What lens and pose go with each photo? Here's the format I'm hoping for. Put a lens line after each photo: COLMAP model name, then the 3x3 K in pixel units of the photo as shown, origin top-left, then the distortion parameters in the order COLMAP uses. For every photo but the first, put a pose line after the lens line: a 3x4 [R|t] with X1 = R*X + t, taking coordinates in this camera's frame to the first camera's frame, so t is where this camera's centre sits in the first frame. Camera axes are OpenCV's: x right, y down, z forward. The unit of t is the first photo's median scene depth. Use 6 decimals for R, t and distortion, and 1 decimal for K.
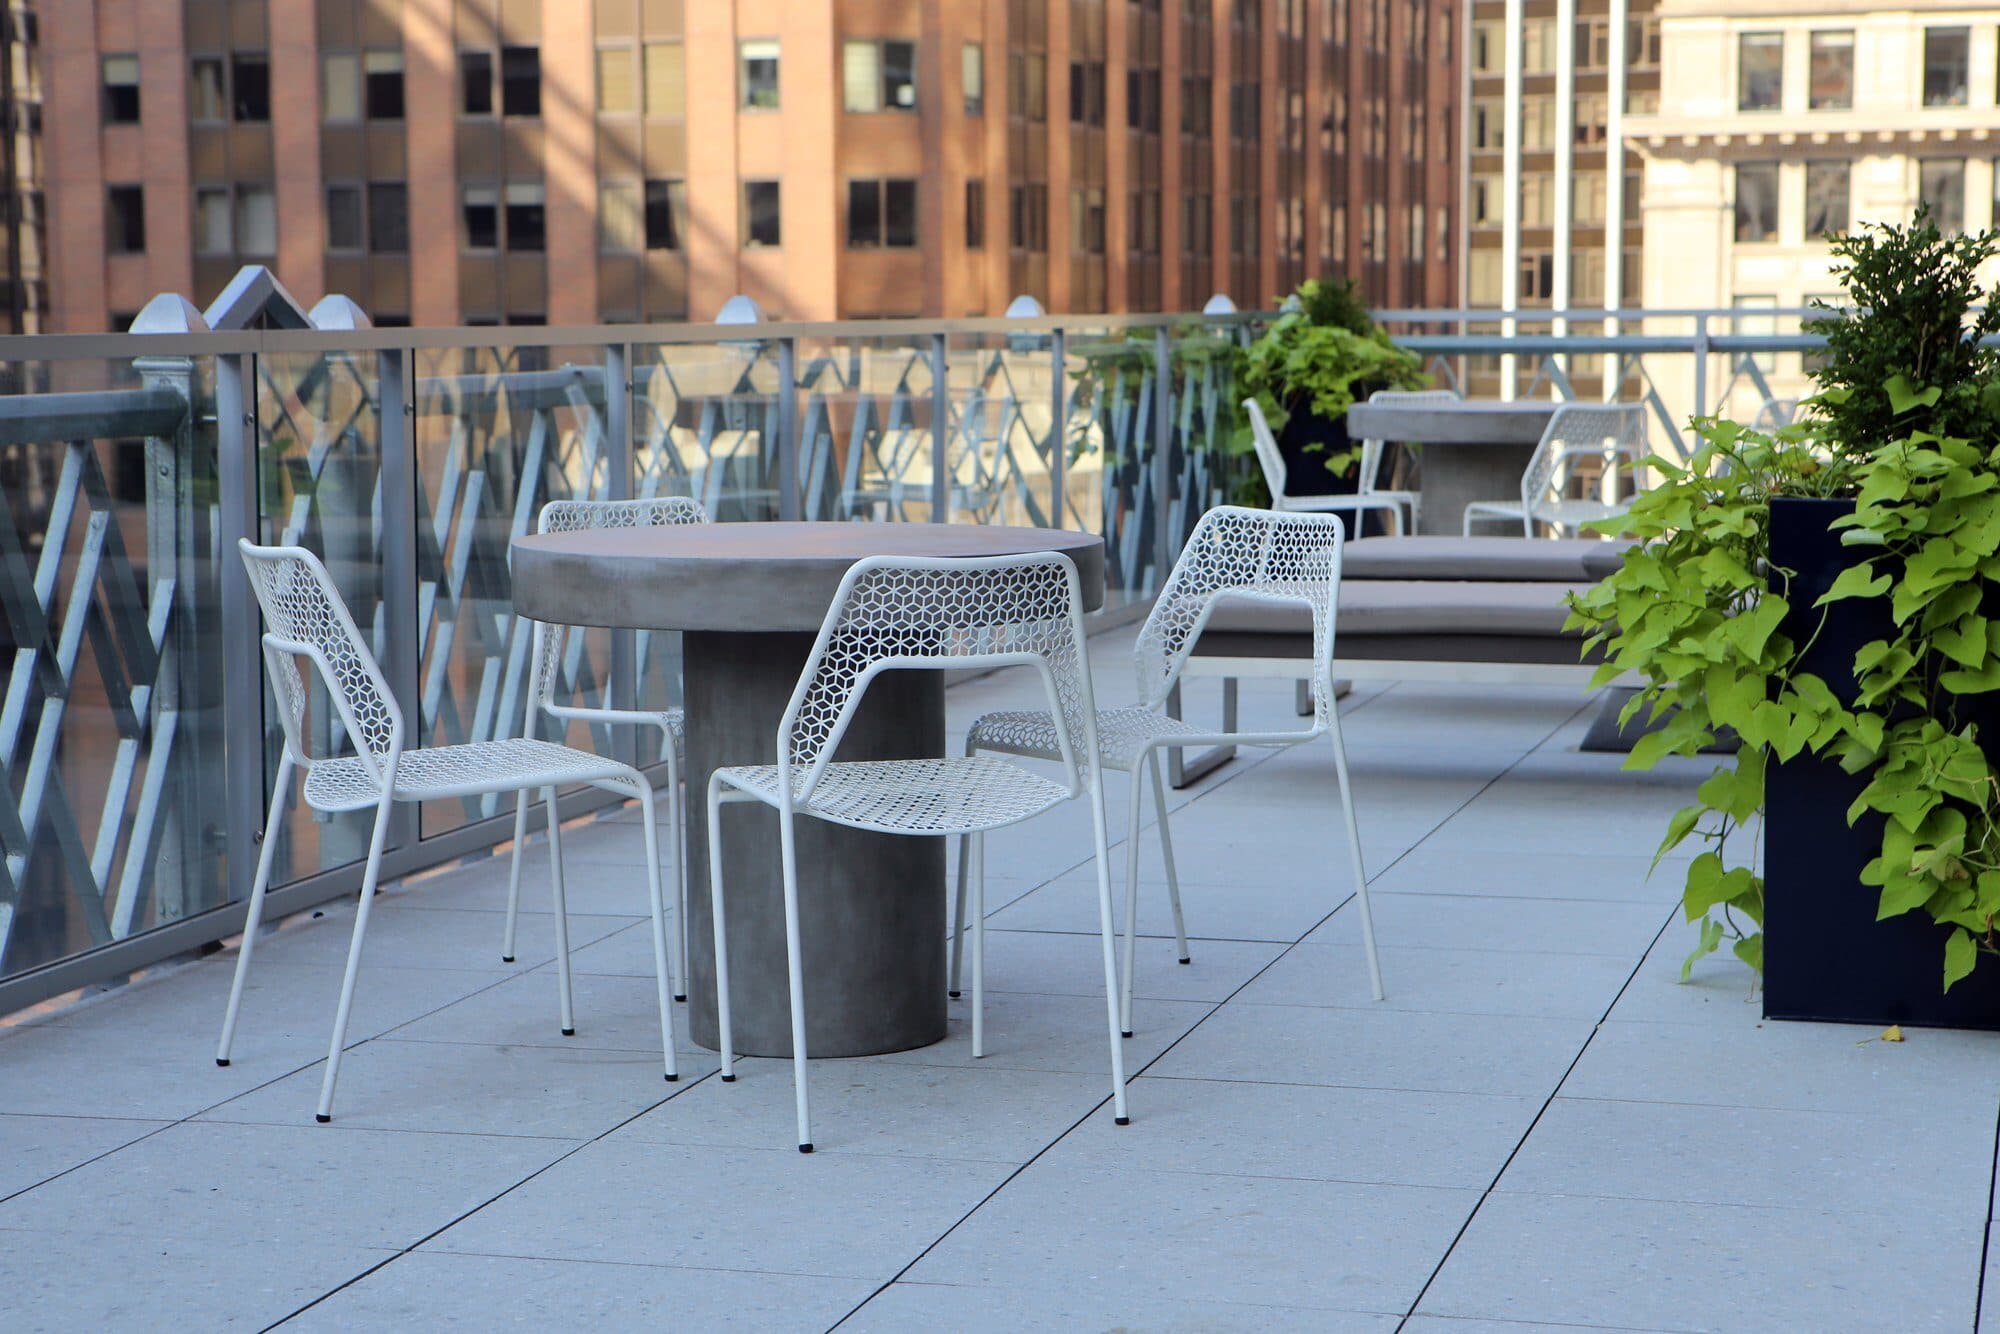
lens RADIAL K [[3991.5, 0, 1000.0], [0, 3991.5, 667.0], [0, 0, 1]] dist [0.060242, 0.365430]
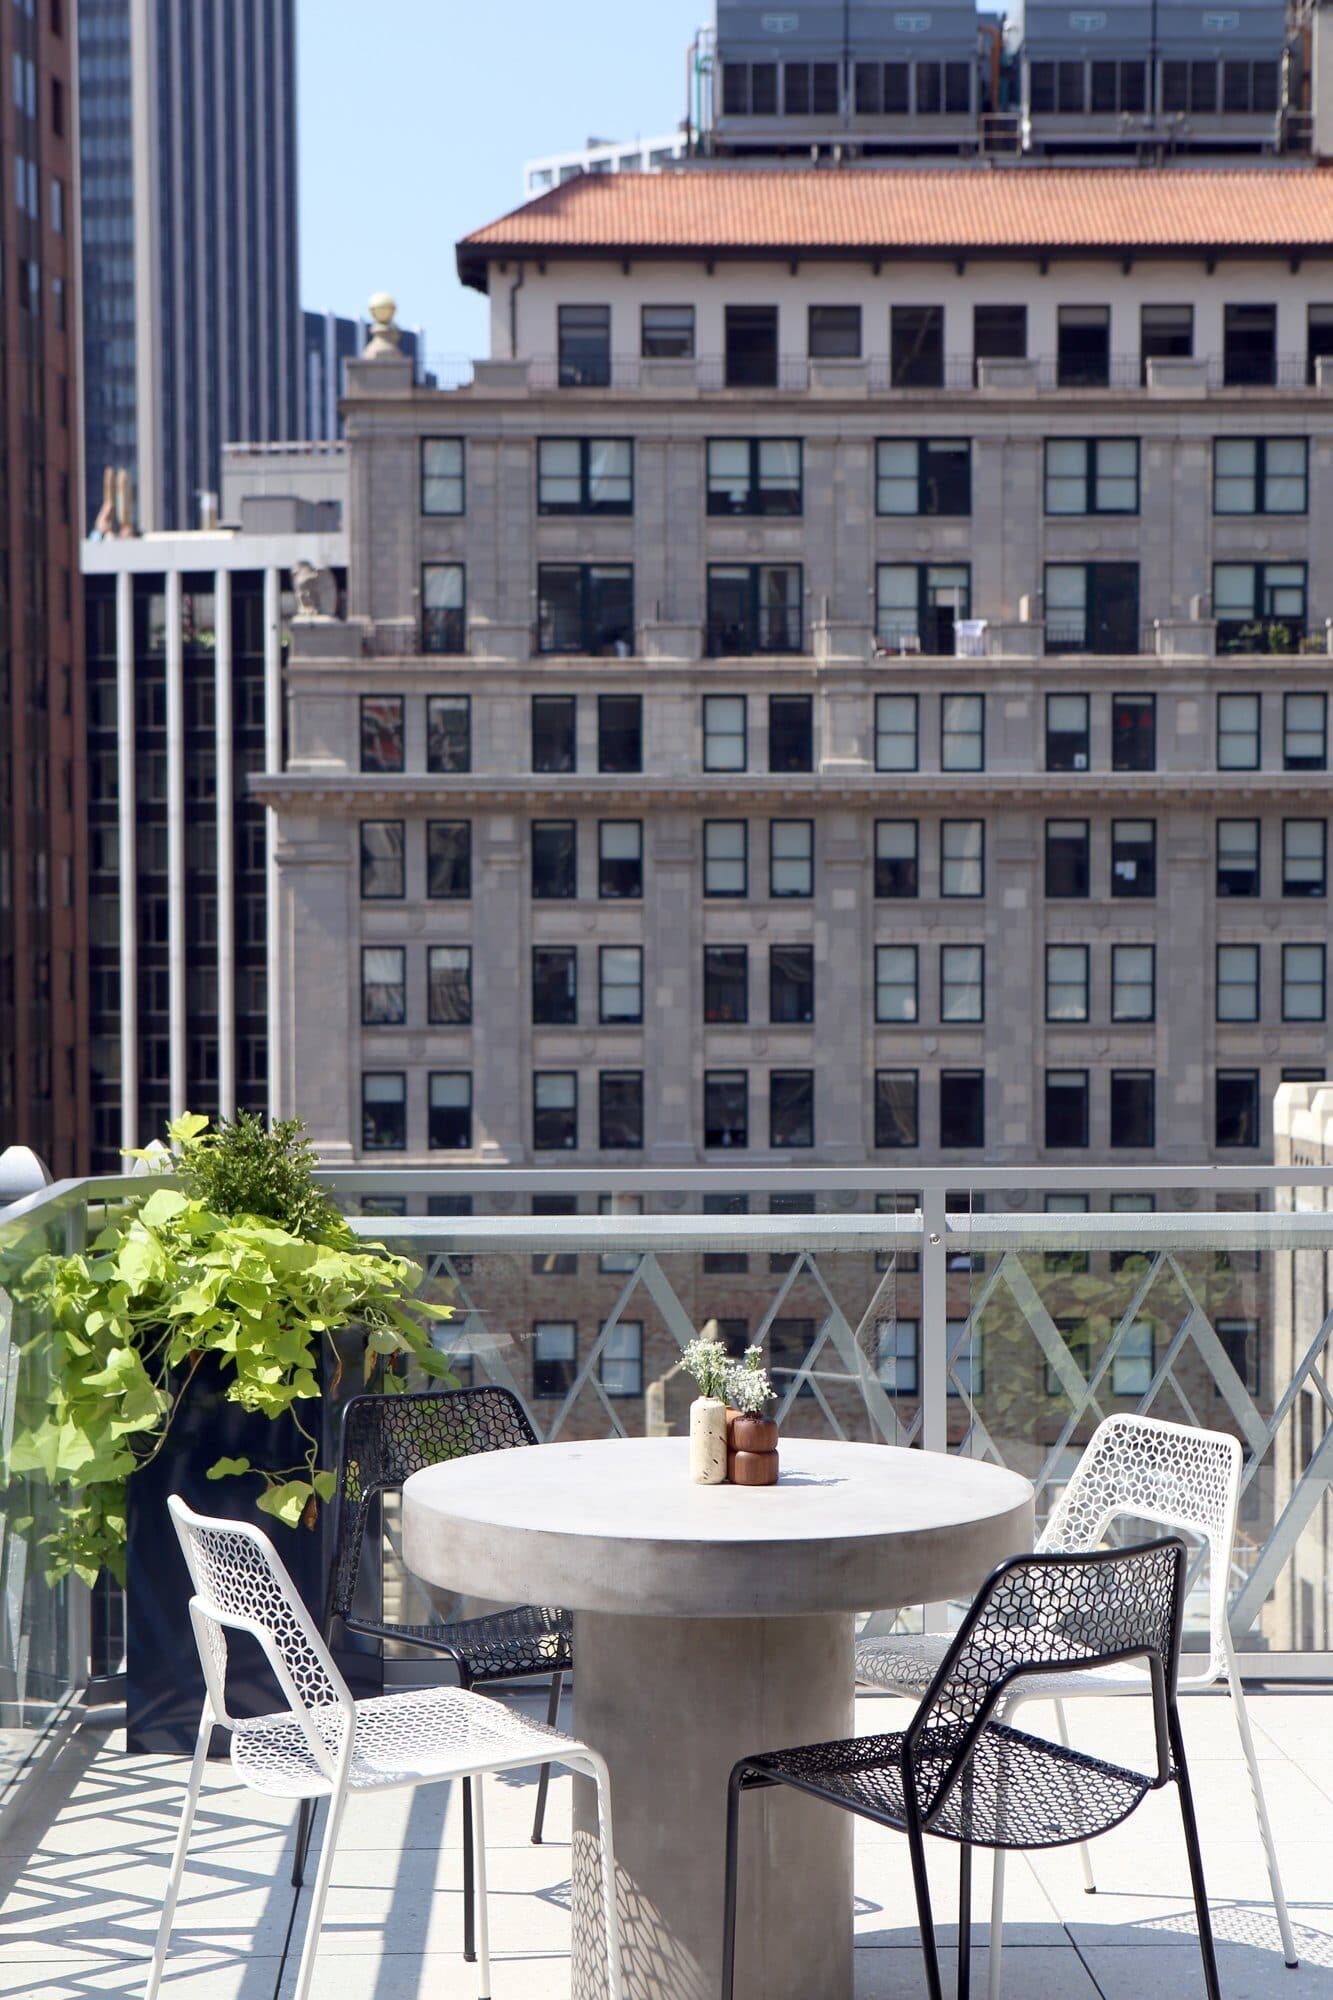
lens RADIAL K [[3821.2, 0, 666.5], [0, 3821.2, 1000.0], [0, 0, 1]] dist [0.036102, -0.036422]
pose [[0.964554, 0.001997, 0.263877, 0.005370], [0.018149, 0.997102, -0.073885, -0.076006], [-0.263260, 0.076055, 0.961722, 0.518316]]
